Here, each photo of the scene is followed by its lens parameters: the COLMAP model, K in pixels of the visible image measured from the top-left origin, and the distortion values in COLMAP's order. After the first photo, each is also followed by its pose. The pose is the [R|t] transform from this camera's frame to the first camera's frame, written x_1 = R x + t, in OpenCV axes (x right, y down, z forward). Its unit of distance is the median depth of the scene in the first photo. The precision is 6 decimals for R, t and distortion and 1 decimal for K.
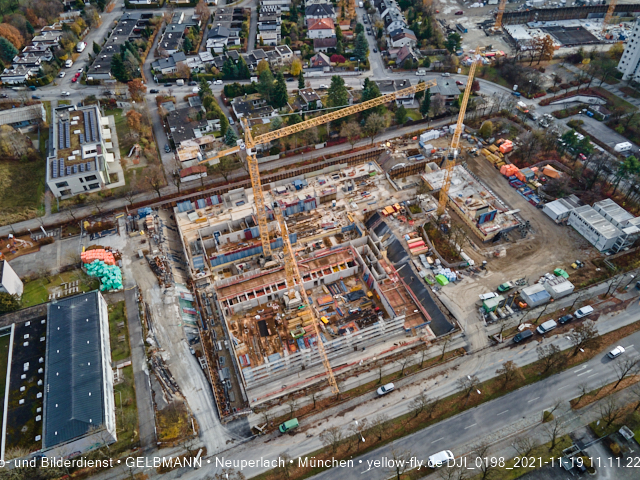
lens RADIAL K [[466.0, 0, 319.2], [0, 466.0, 237.9], [0, 0, 1]] dist [0.025885, 0.027212]
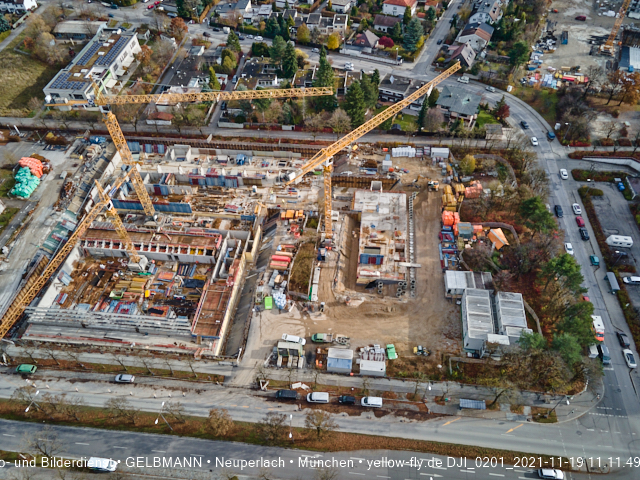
lens RADIAL K [[467.5, 0, 319.5], [0, 467.5, 237.0], [0, 0, 1]] dist [0.027015, 0.029866]
pose [[0.883686, 0.350922, -0.309763, 0.489193], [-0.326349, 0.936307, 0.129714, -0.152104], [0.335553, -0.013536, 0.941924, 0.139796]]
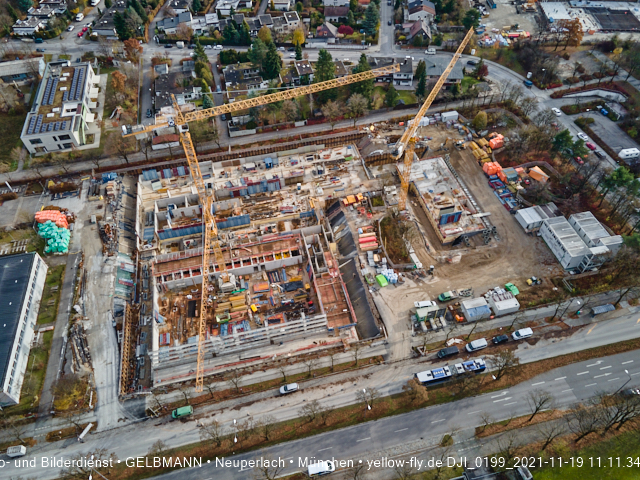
lens RADIAL K [[464.2, 0, 320.6], [0, 464.2, 238.0], [0, 0, 1]] dist [0.033887, 0.011889]
pose [[0.989200, 0.107549, -0.099585, 0.185664], [-0.100392, 0.992169, 0.074307, -0.044635], [0.106797, -0.063507, 0.992251, 0.046089]]
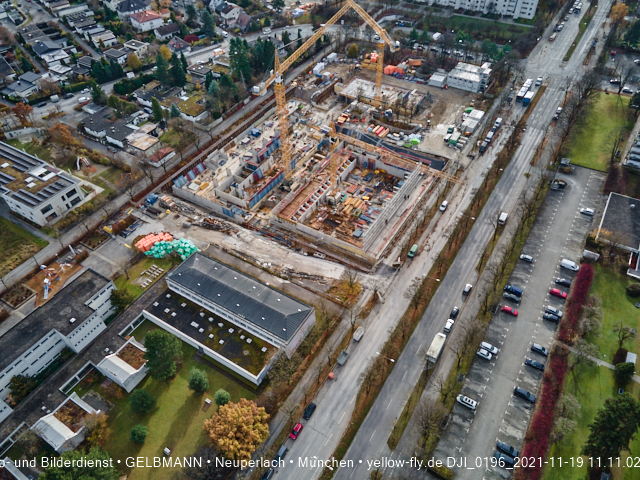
lens RADIAL K [[467.5, 0, 319.5], [0, 467.5, 237.0], [0, 0, 1]] dist [0.027015, 0.029866]
pose [[0.800980, -0.419533, 0.427109, -0.543984], [0.427032, 0.900367, 0.083562, 0.090000], [-0.419612, 0.115457, 0.900331, -0.064411]]
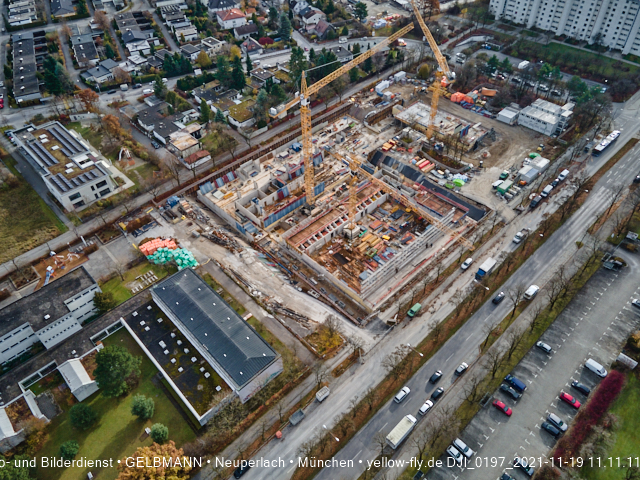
lens RADIAL K [[466.0, 0, 319.2], [0, 466.0, 237.9], [0, 0, 1]] dist [0.025885, 0.027212]
pose [[0.925917, -0.268217, 0.265965, -0.365099], [0.271124, 0.962181, 0.026452, 0.080954], [-0.263002, 0.047617, 0.963620, -0.064987]]
